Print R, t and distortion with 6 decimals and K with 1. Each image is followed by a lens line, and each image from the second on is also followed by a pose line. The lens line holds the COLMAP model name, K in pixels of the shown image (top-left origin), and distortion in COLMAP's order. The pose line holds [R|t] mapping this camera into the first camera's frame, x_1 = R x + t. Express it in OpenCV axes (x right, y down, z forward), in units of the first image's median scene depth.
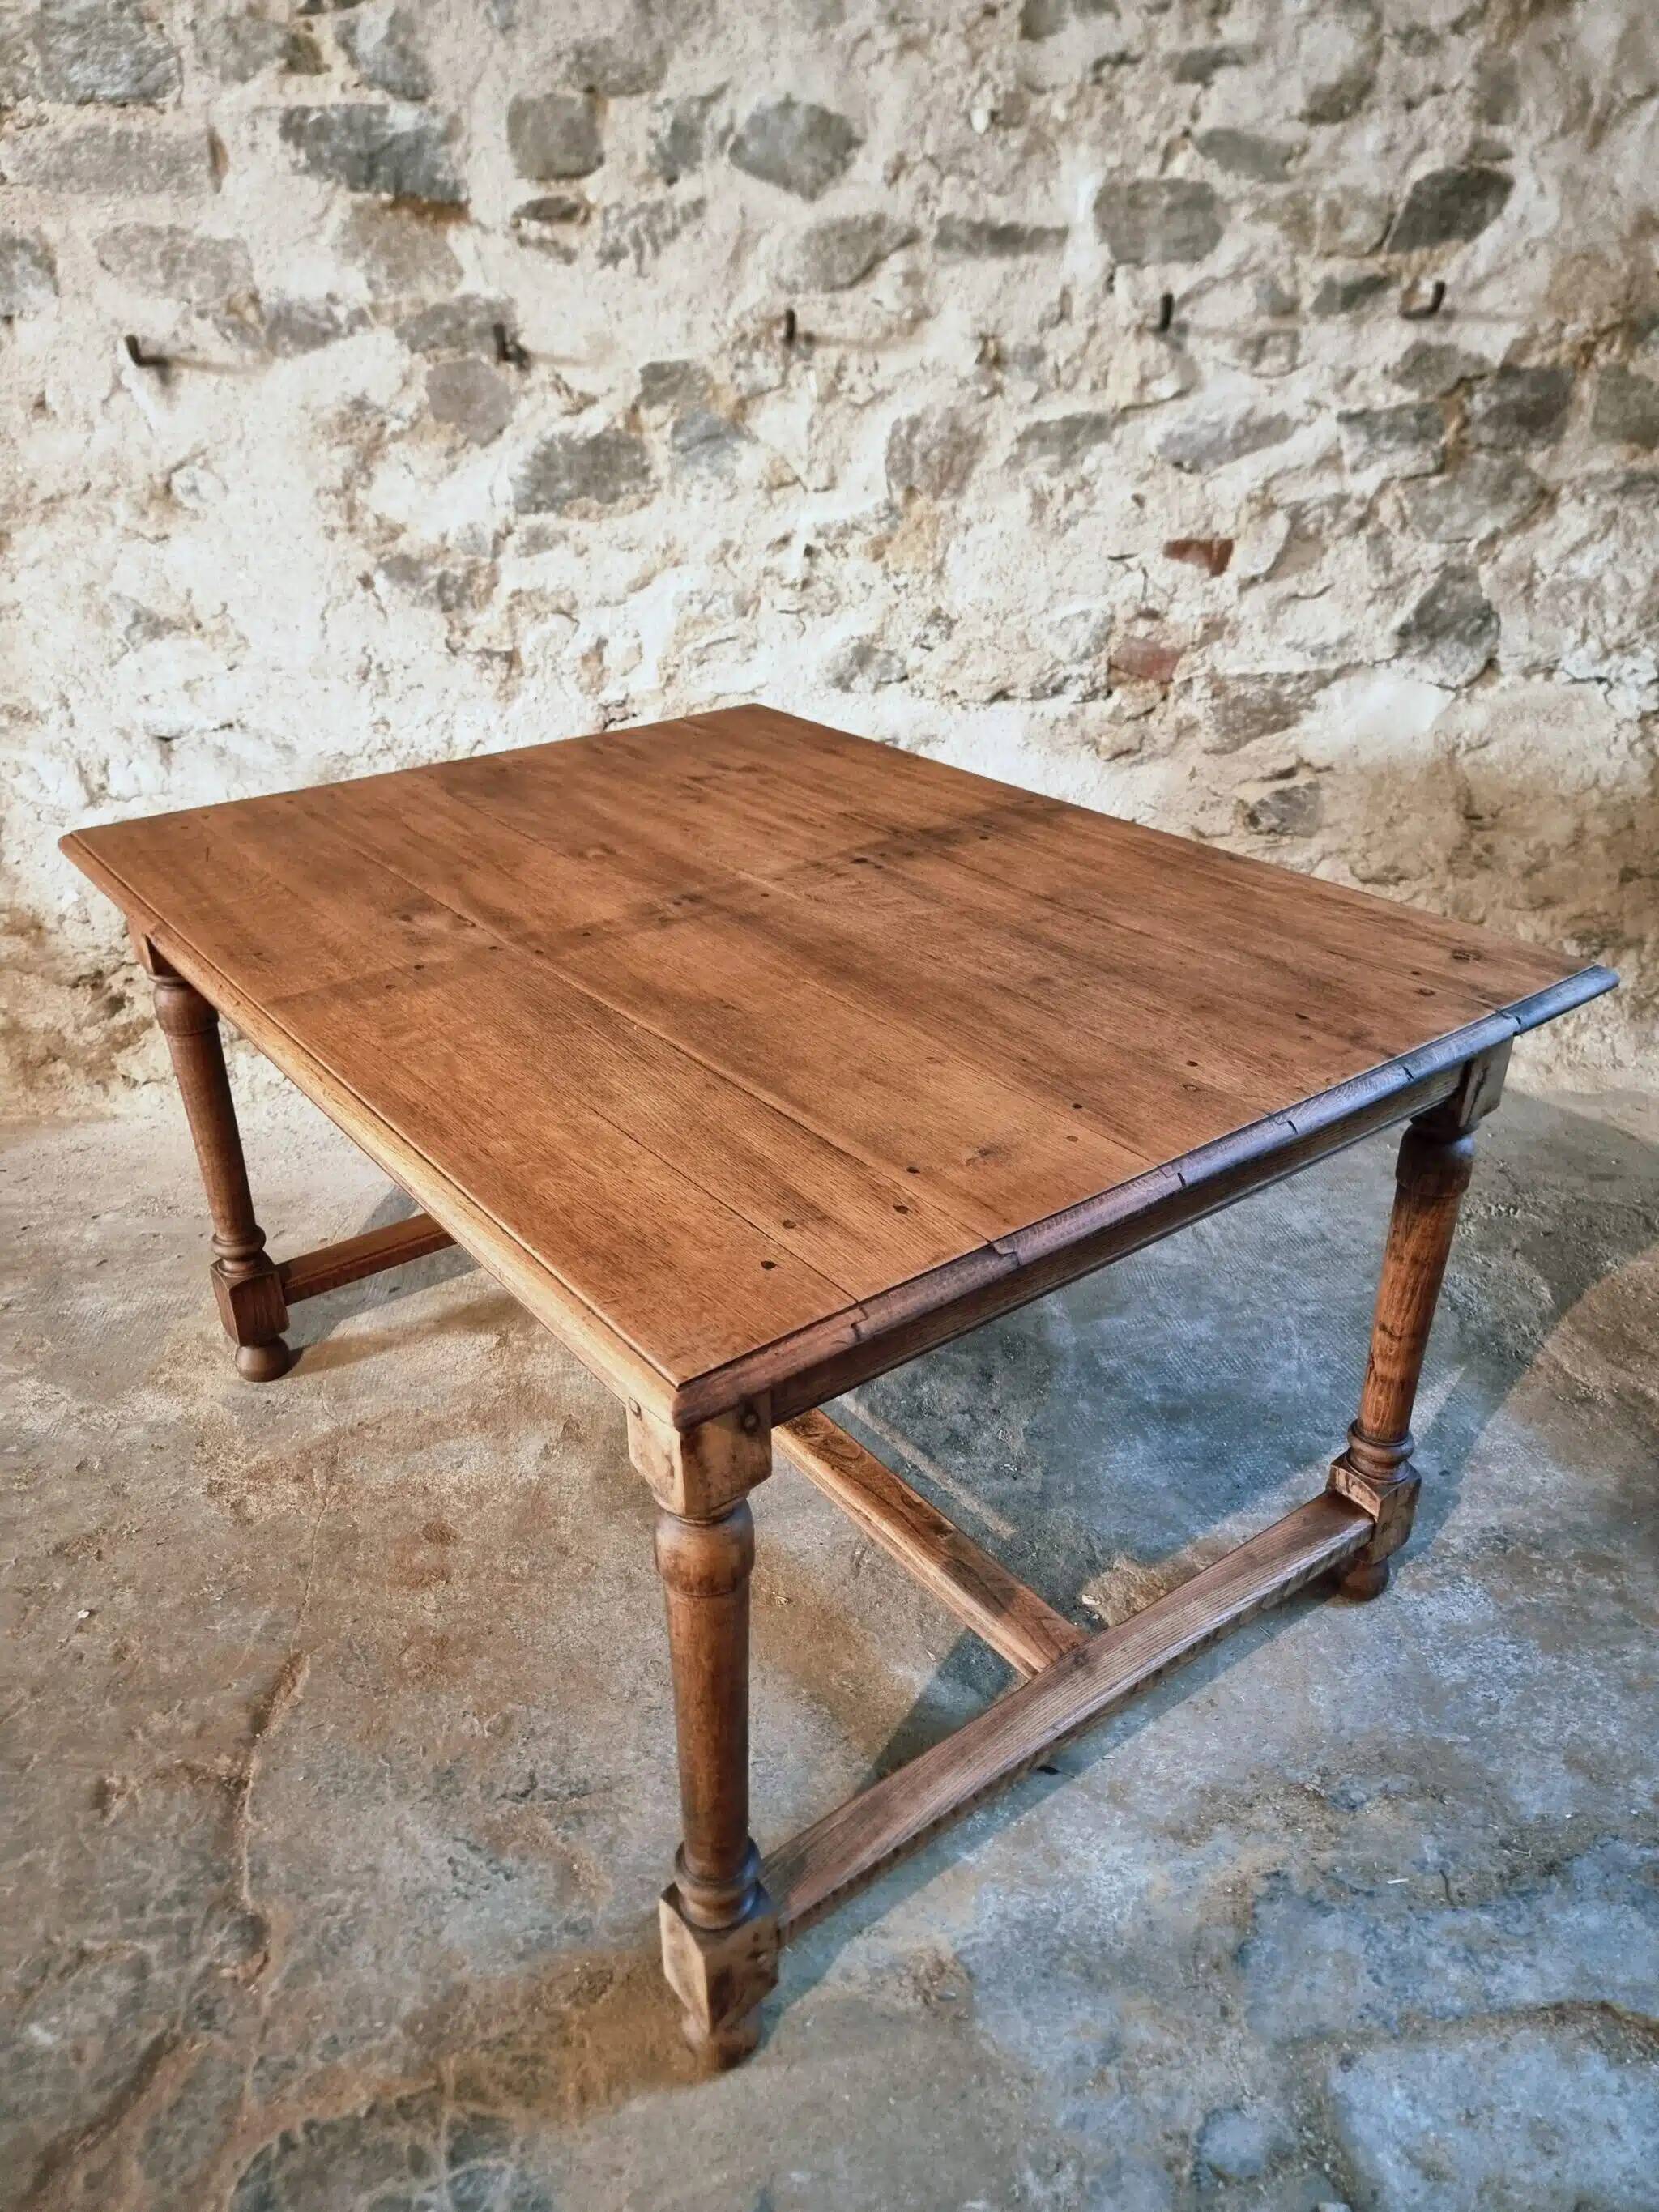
lens RADIAL K [[1540.7, 0, 798.0], [0, 1540.7, 1101.5], [0, 0, 1]] dist [0.049664, -0.045816]
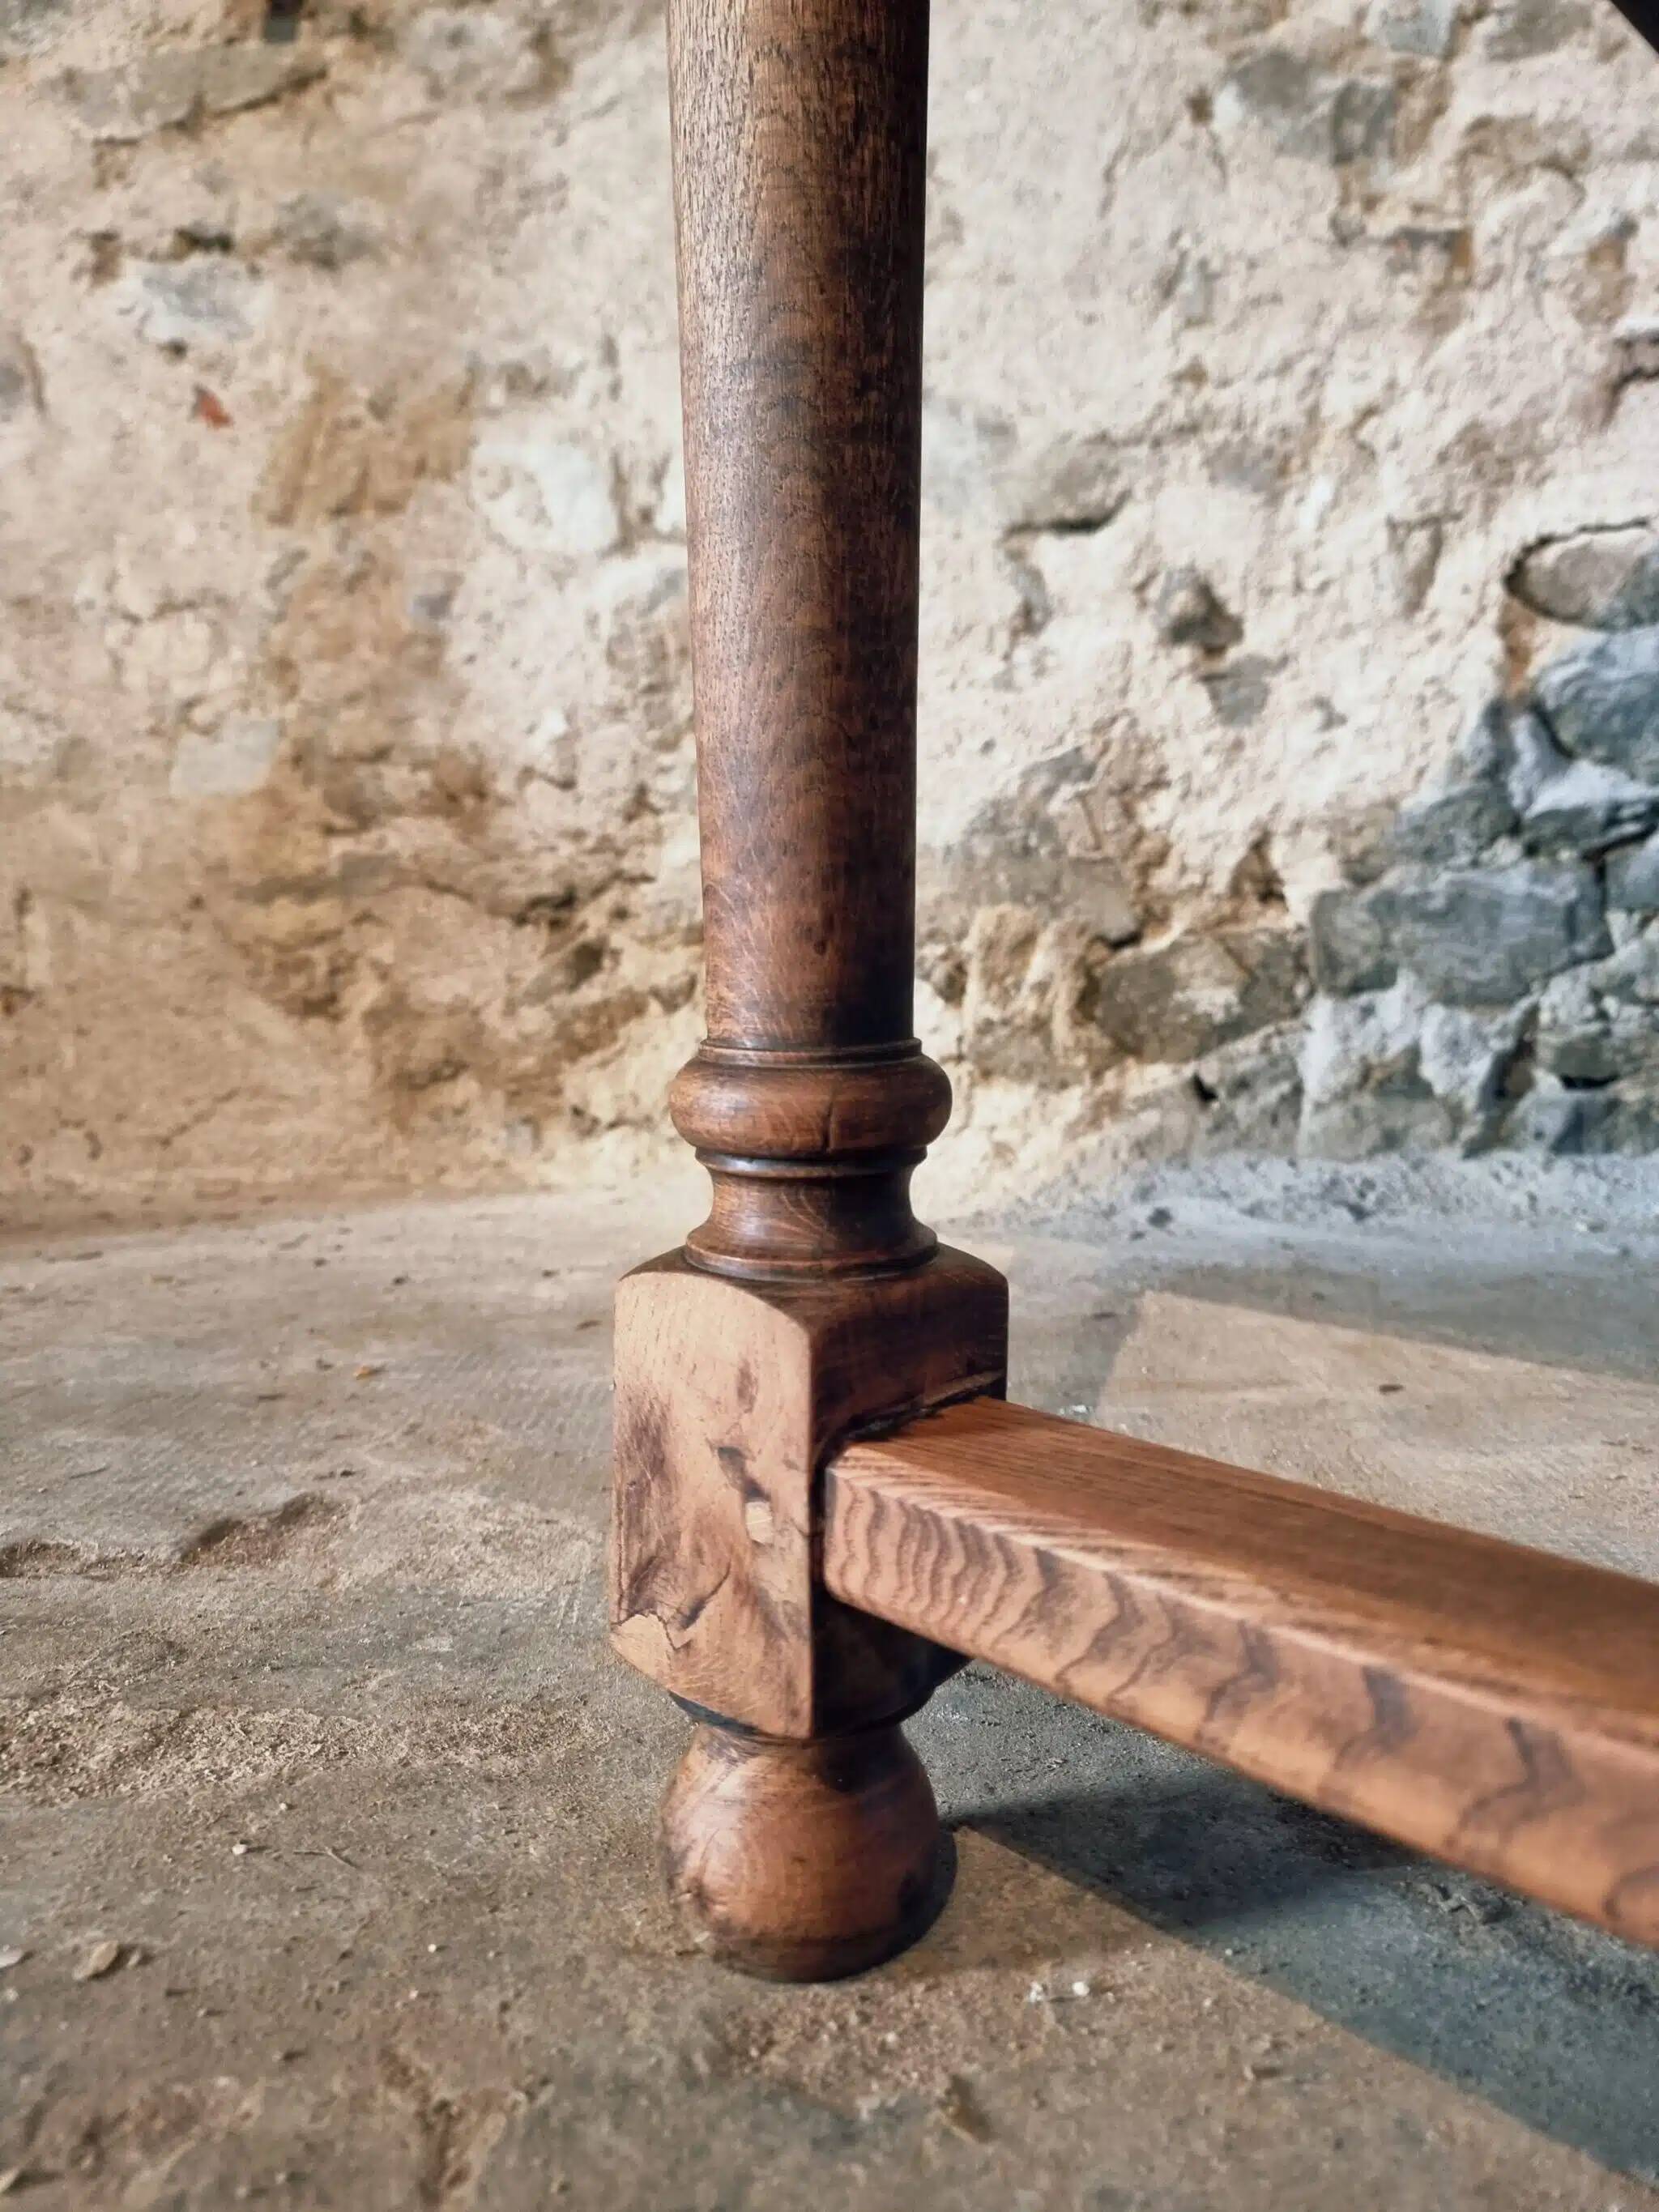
lens RADIAL K [[1571.1, 0, 825.3], [0, 1571.1, 1131.4], [0, 0, 1]] dist [0.039754, -0.052656]
pose [[0.993441, 0.025189, -0.111537, -0.347134], [-0.060629, 0.943065, -0.327036, 0.190718], [0.096950, 0.331653, 0.938407, 0.611078]]
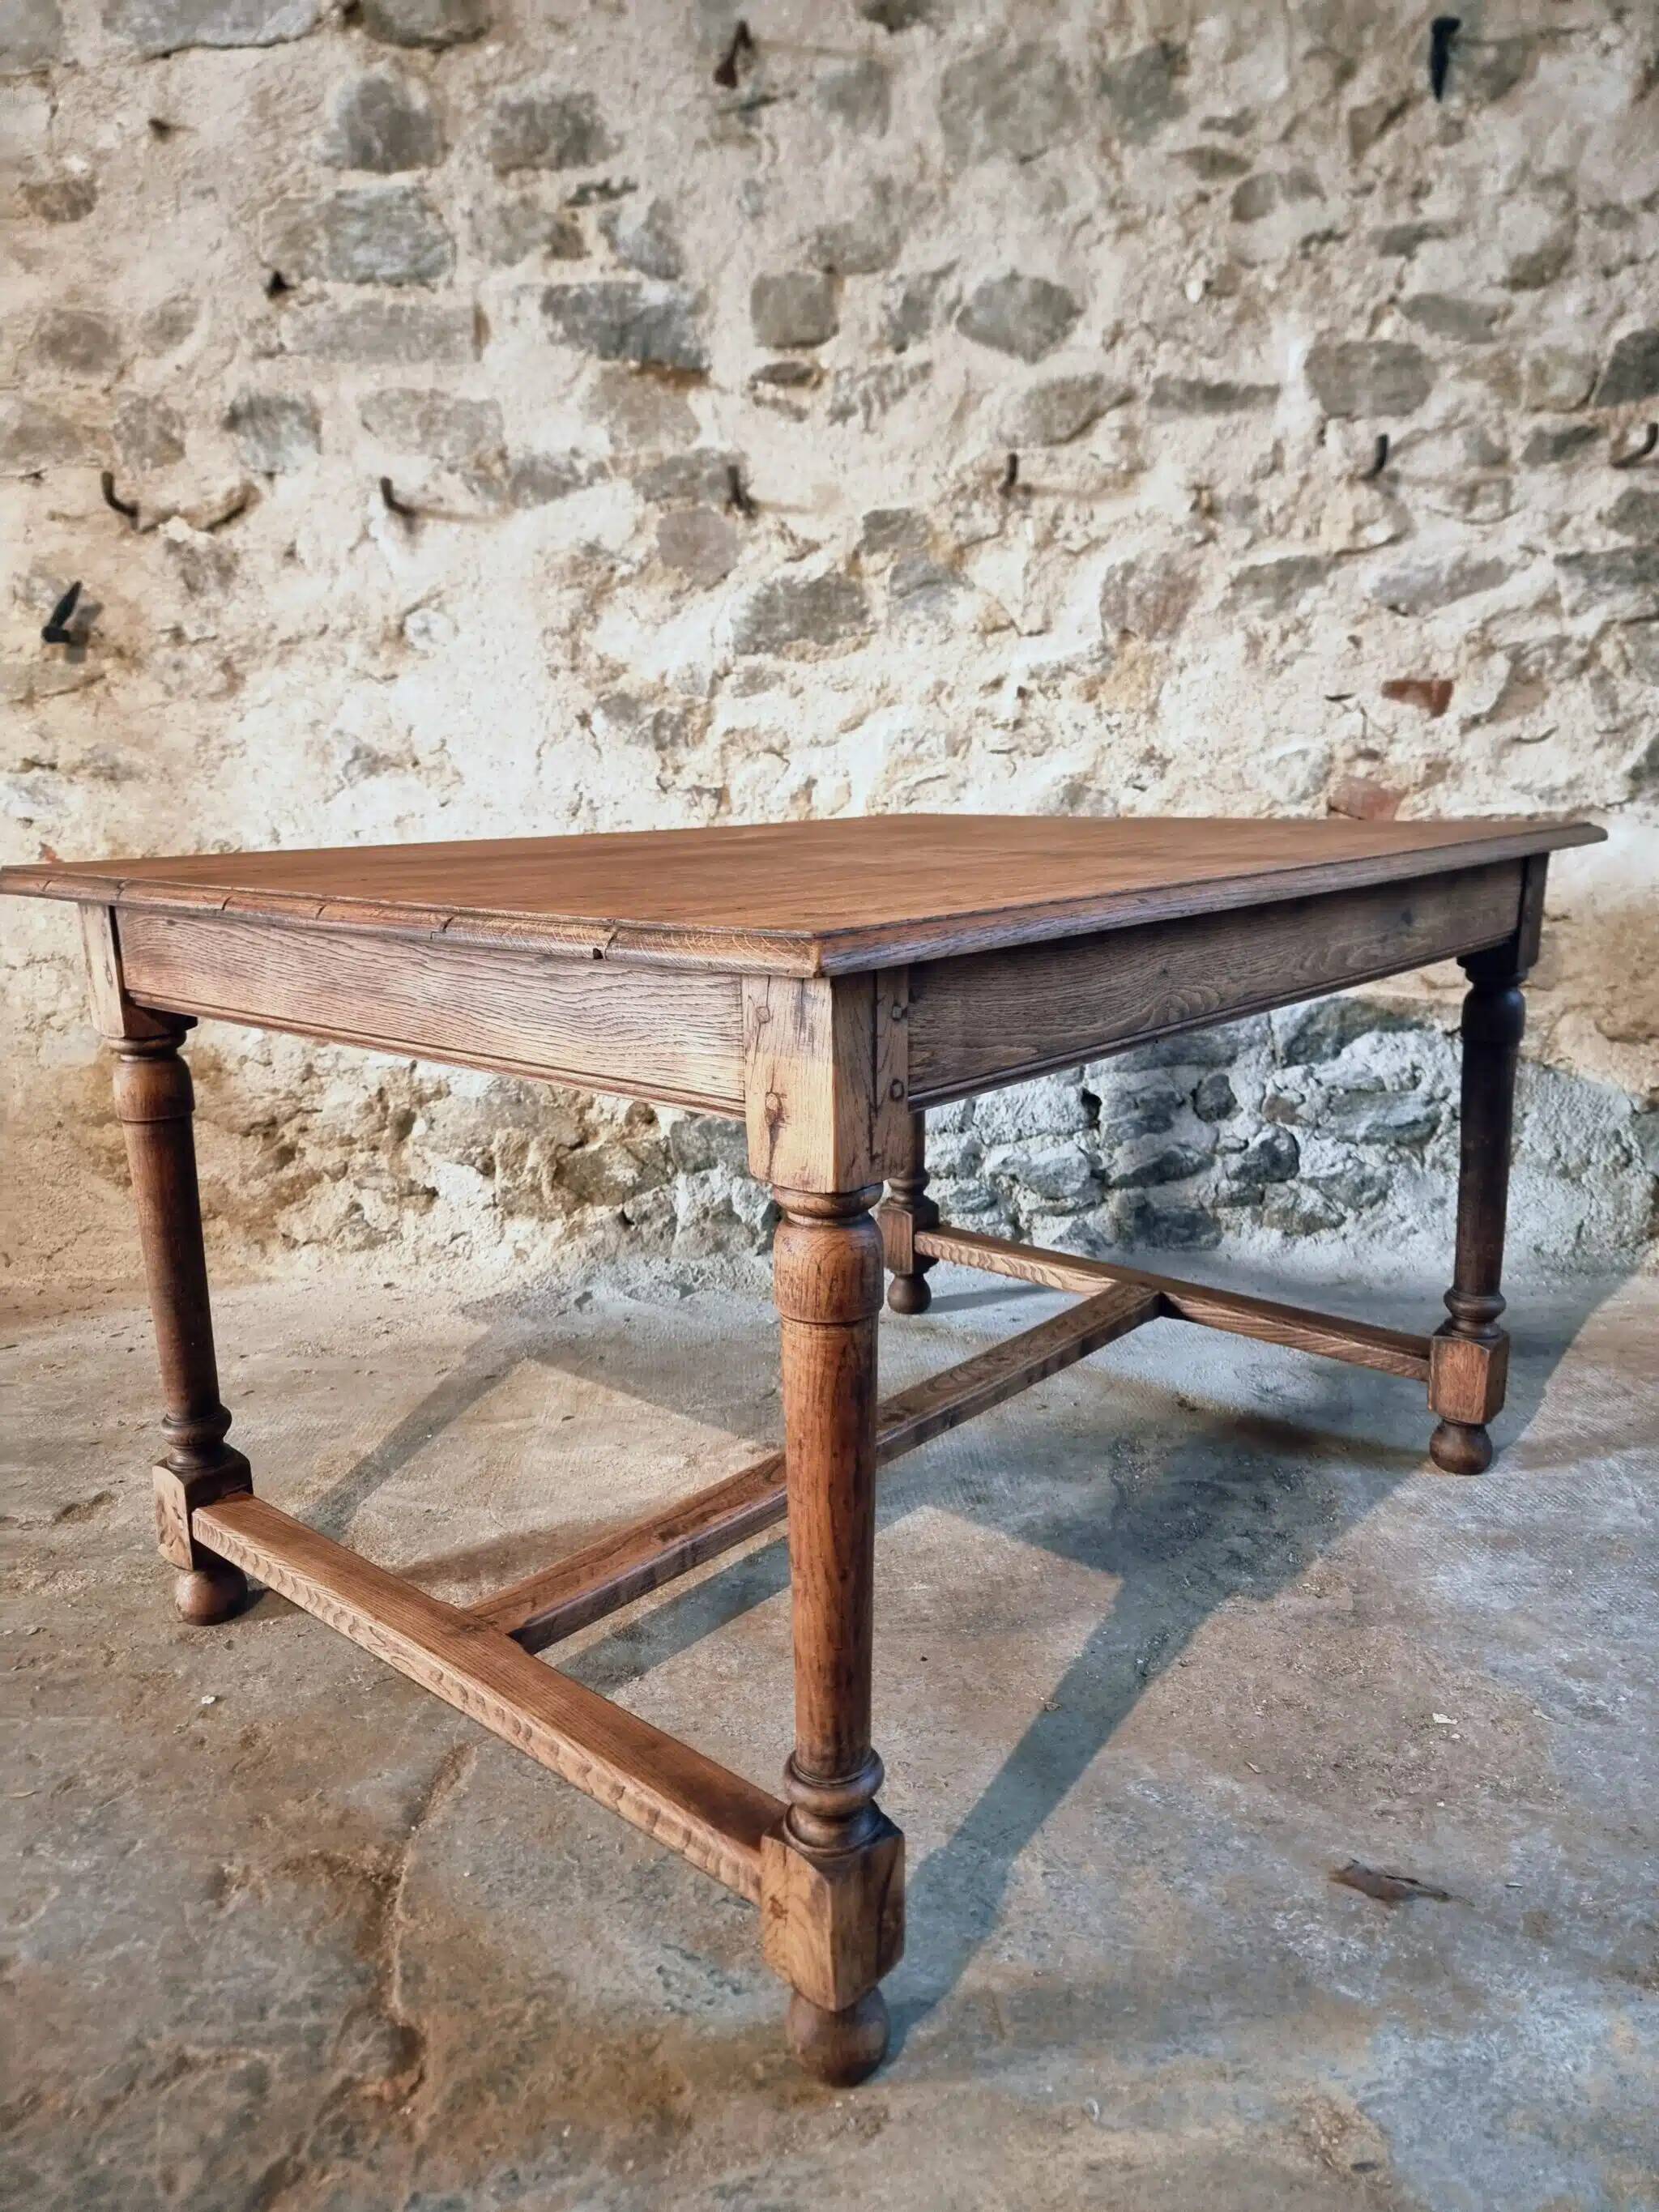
lens RADIAL K [[1542.2, 0, 838.4], [0, 1542.2, 1109.6], [0, 0, 1]] dist [0.058089, -0.053114]
pose [[0.998920, 0.009978, -0.045390, -0.065682], [-0.021145, 0.967310, -0.252712, 0.168707], [0.041385, 0.253399, 0.966476, 0.096707]]
